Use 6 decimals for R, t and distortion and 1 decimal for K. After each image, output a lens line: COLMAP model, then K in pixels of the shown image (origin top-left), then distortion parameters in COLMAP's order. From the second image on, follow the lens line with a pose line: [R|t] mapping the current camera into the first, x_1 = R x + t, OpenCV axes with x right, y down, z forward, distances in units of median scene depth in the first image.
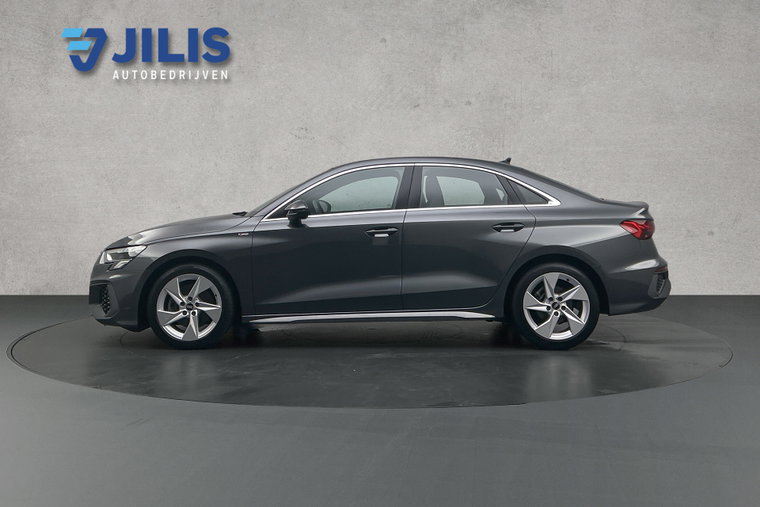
lens RADIAL K [[592.8, 0, 379.6], [0, 592.8, 253.7], [0, 0, 1]] dist [-0.005296, -0.000293]
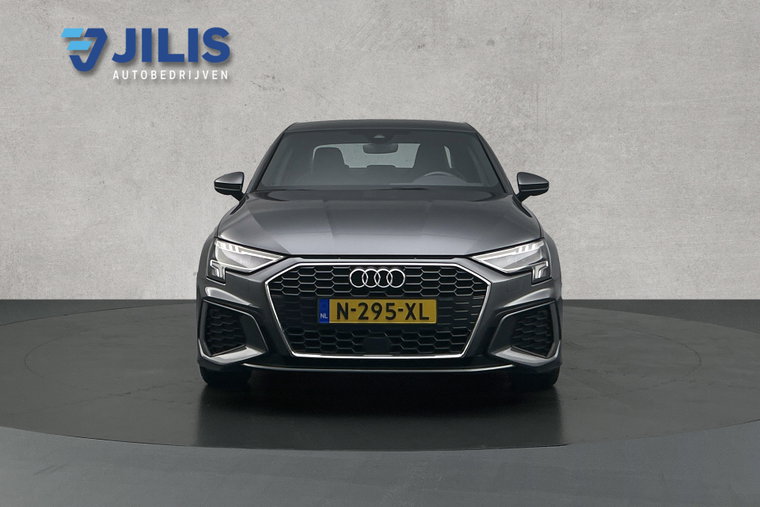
lens RADIAL K [[592.8, 0, 380.3], [0, 592.8, 253.4], [0, 0, 1]] dist [-0.005296, -0.000293]
pose [[0.999999, 0.000200, 0.001470, 0.009725], [-0.000199, 1.000000, -0.000327, 0.012068], [-0.001470, 0.000327, 0.999999, 0.253973]]
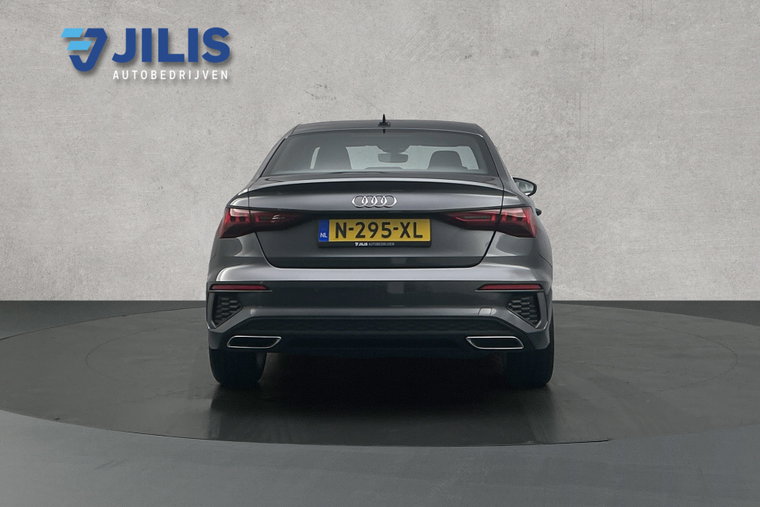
lens RADIAL K [[592.8, 0, 379.8], [0, 592.8, 253.4], [0, 0, 1]] dist [-0.005296, -0.000293]
pose [[1.000000, 0.000189, 0.000543, -0.053587], [-0.000188, 1.000000, -0.000273, 0.008353], [-0.000543, 0.000273, 1.000000, 0.225635]]
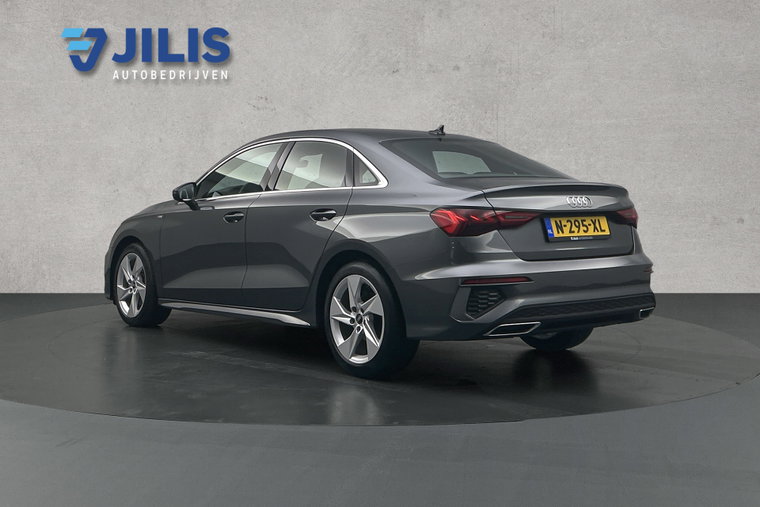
lens RADIAL K [[592.8, 0, 380.2], [0, 592.8, 253.0], [0, 0, 1]] dist [-0.005296, -0.000293]
pose [[0.999999, 0.000138, 0.001475, 0.039095], [-0.000137, 0.999999, -0.001063, 0.012991], [-0.001475, 0.001063, 0.999998, 0.147932]]
